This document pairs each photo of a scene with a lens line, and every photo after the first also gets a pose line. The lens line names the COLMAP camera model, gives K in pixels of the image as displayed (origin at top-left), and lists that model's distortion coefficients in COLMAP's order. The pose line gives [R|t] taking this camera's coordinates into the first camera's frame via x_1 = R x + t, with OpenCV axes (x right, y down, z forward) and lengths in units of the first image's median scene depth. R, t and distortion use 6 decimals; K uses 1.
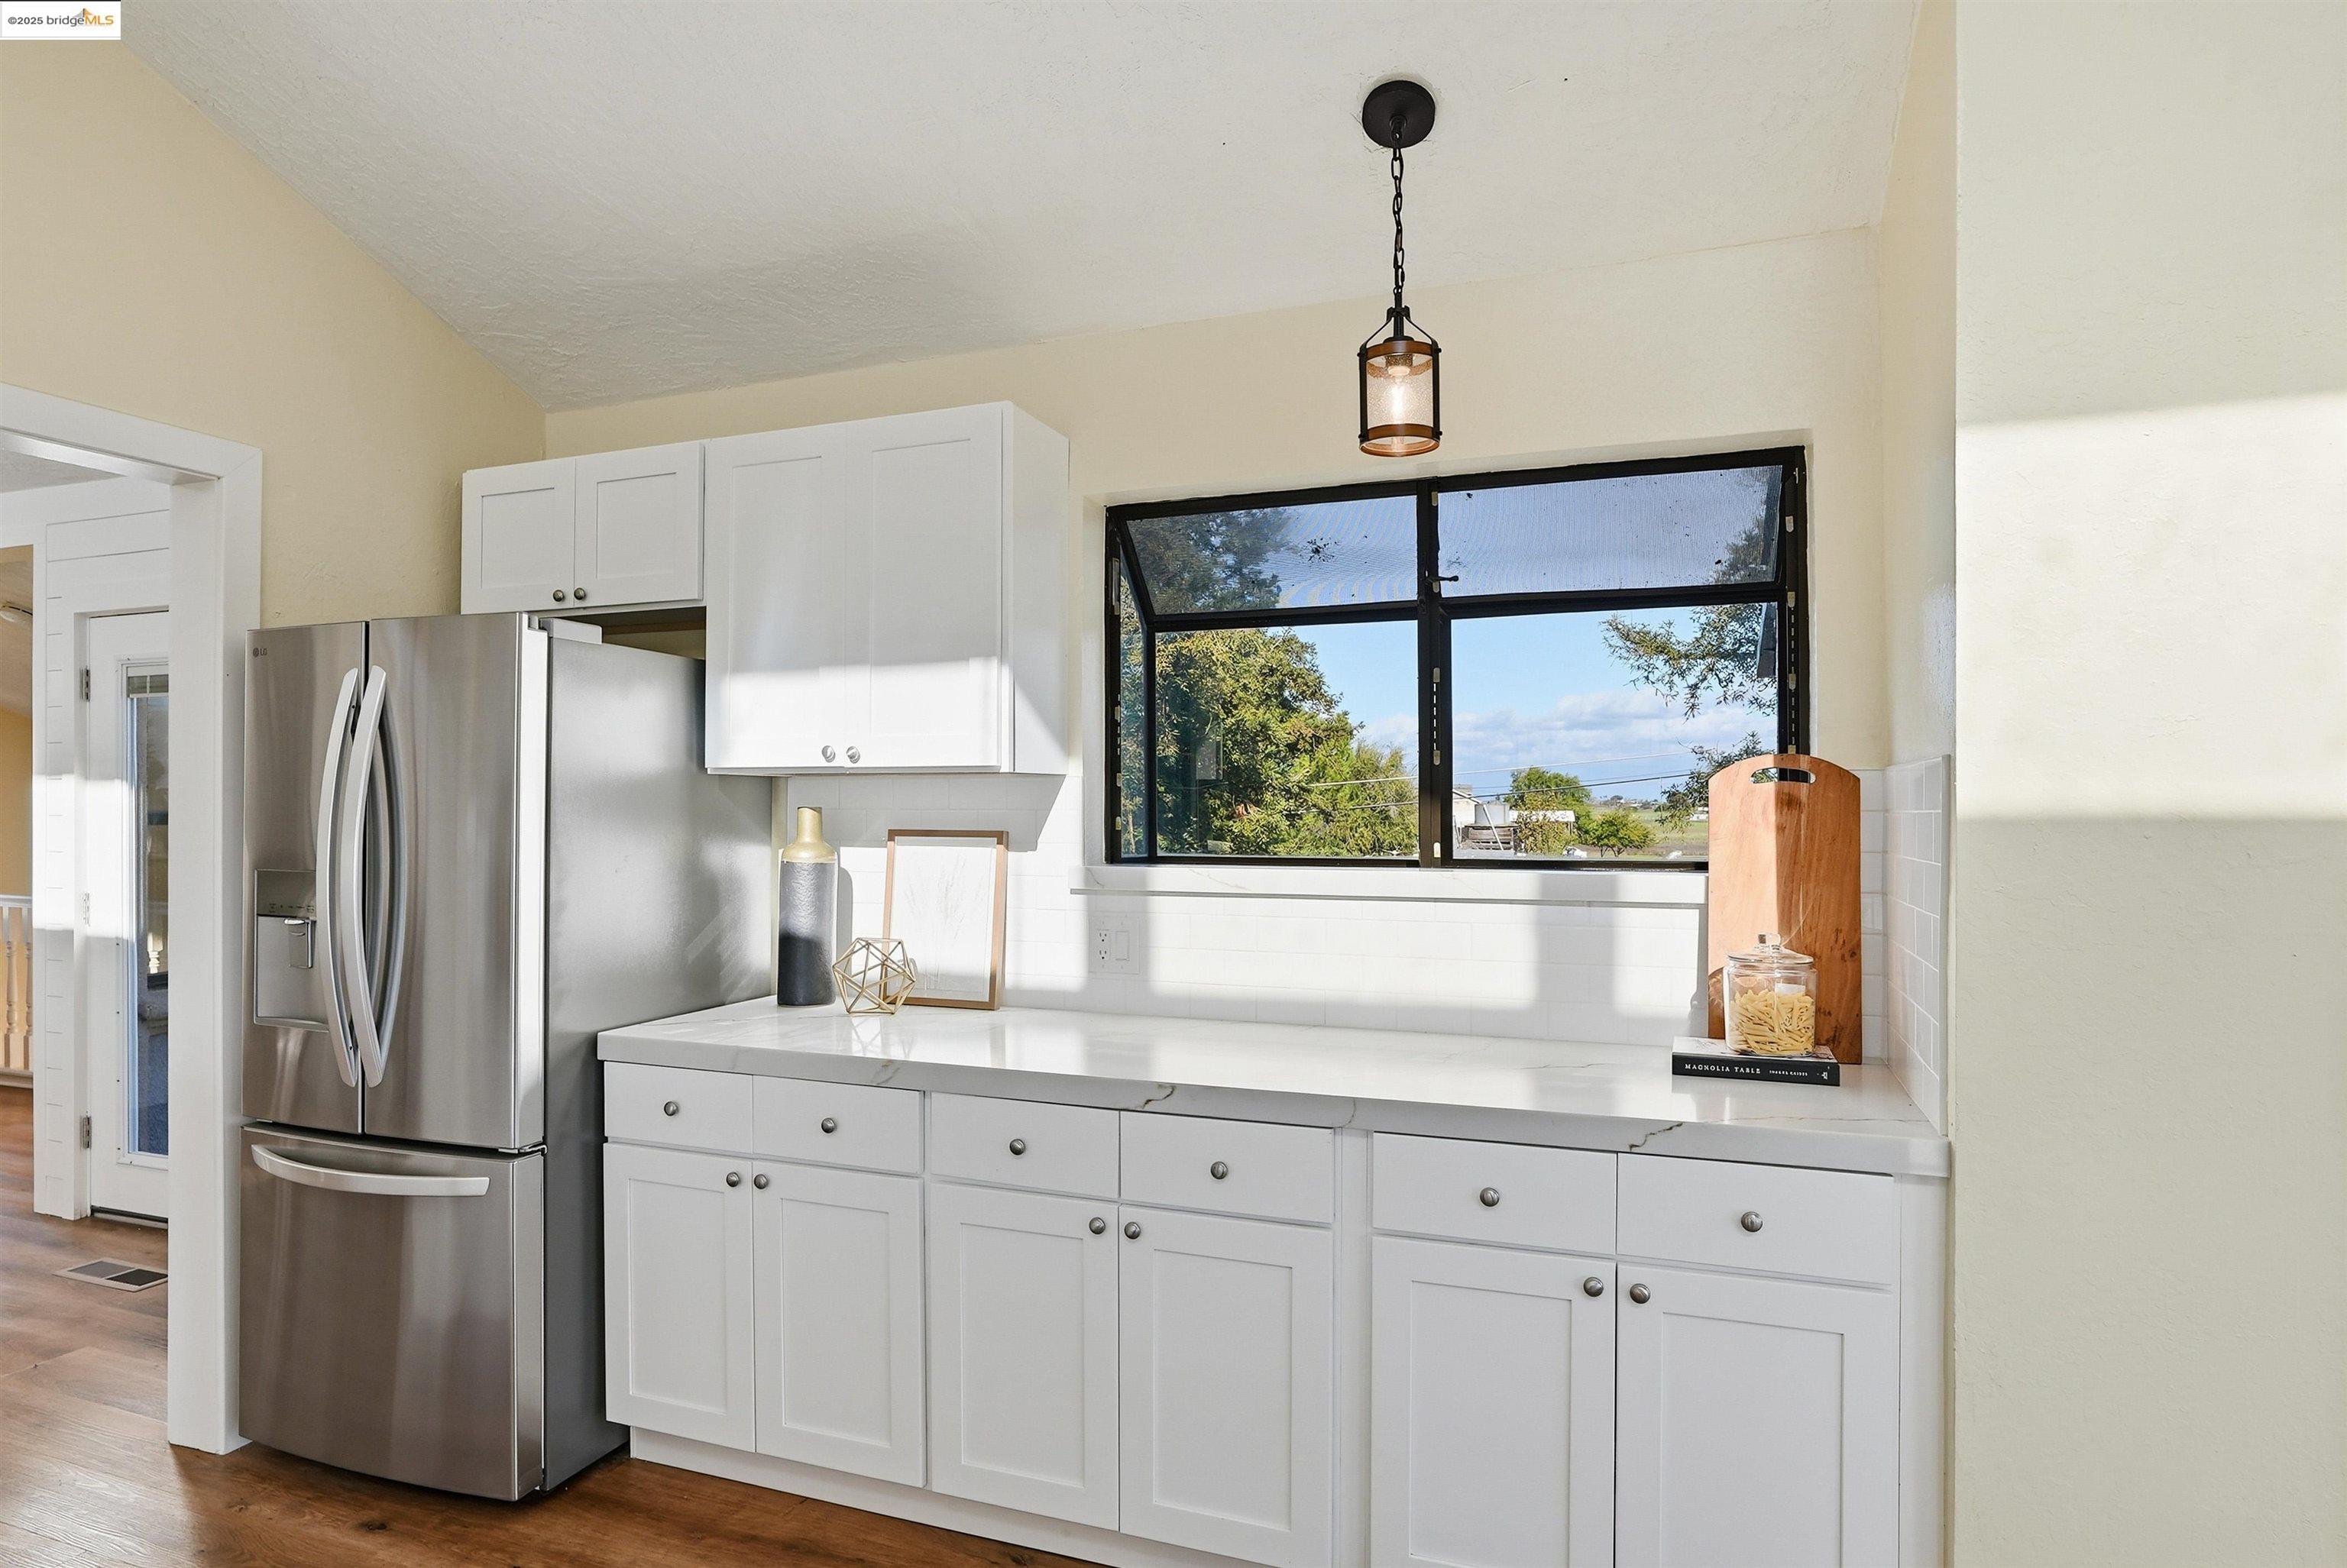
lens RADIAL K [[1128.6, 0, 1182.1], [0, 1128.6, 793.7], [0, 0, 1]] dist [-0.032156, 0.000363]
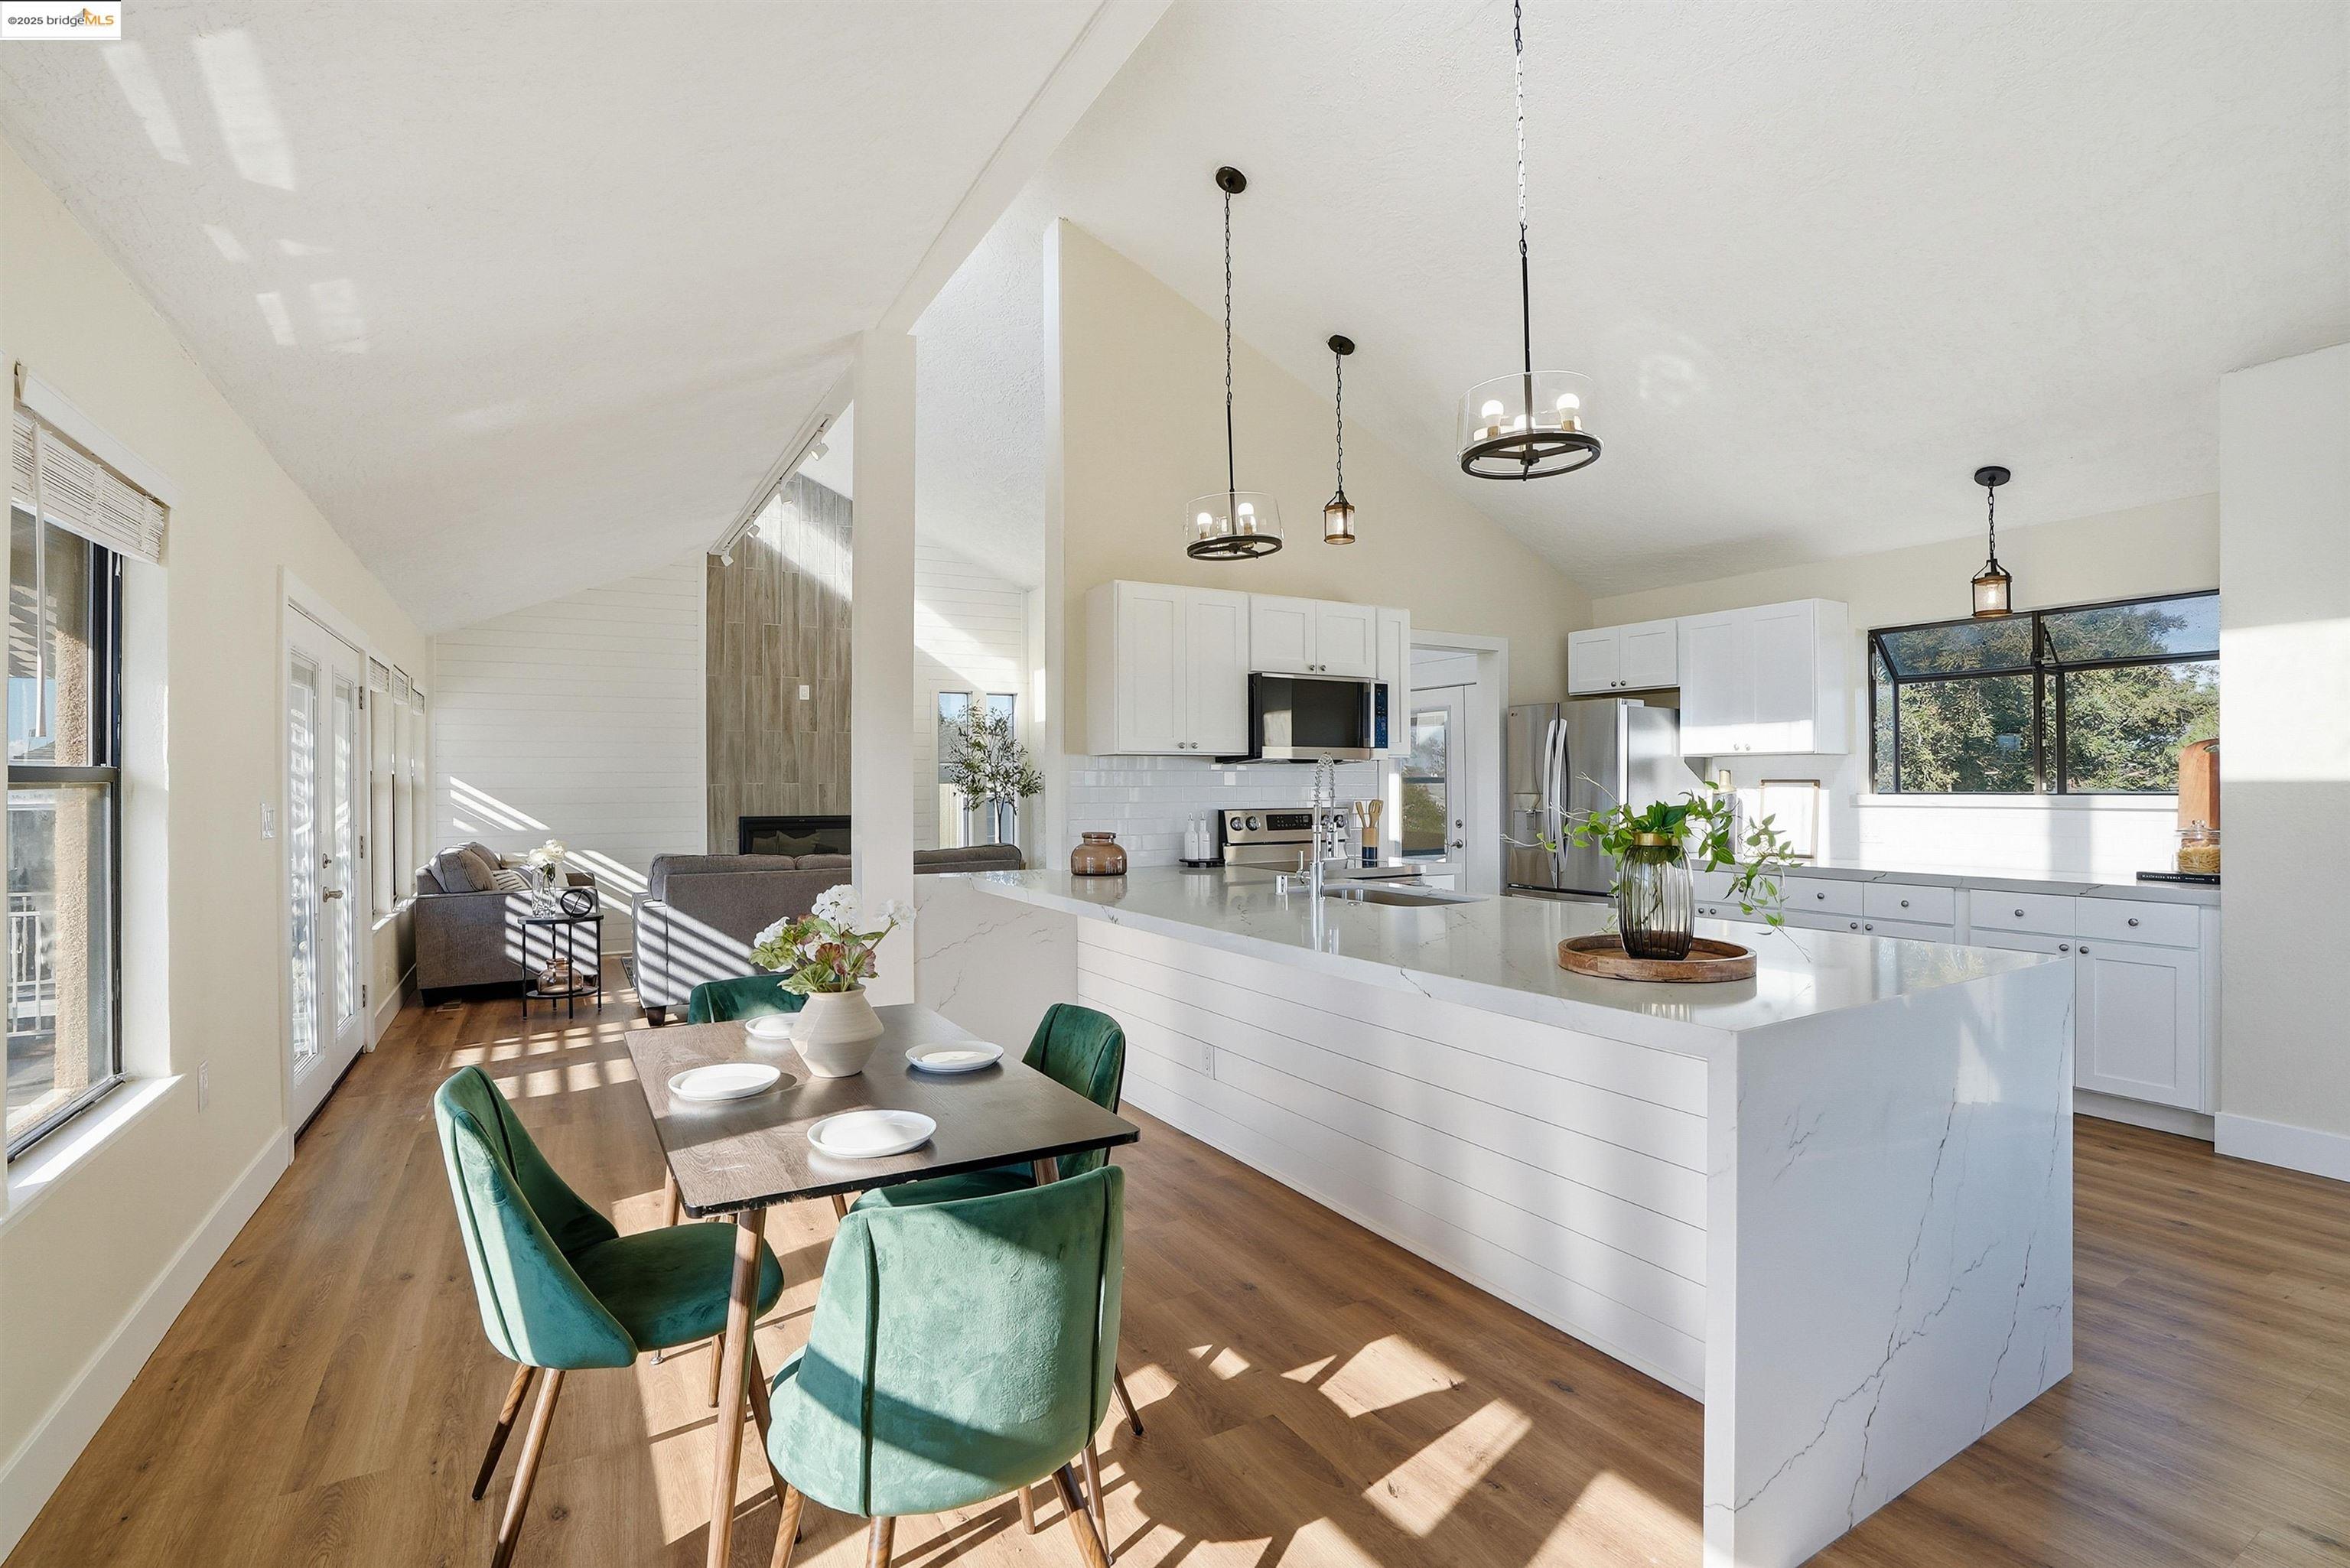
lens RADIAL K [[1130.1, 0, 1183.6], [0, 1130.1, 793.7], [0, 0, 1]] dist [-0.032156, 0.000363]
pose [[0.774905, 0.003557, -0.632067, 0.287508], [0.004786, 0.999922, 0.011495, 0.032280], [0.632059, -0.011933, 0.774828, -1.610136]]
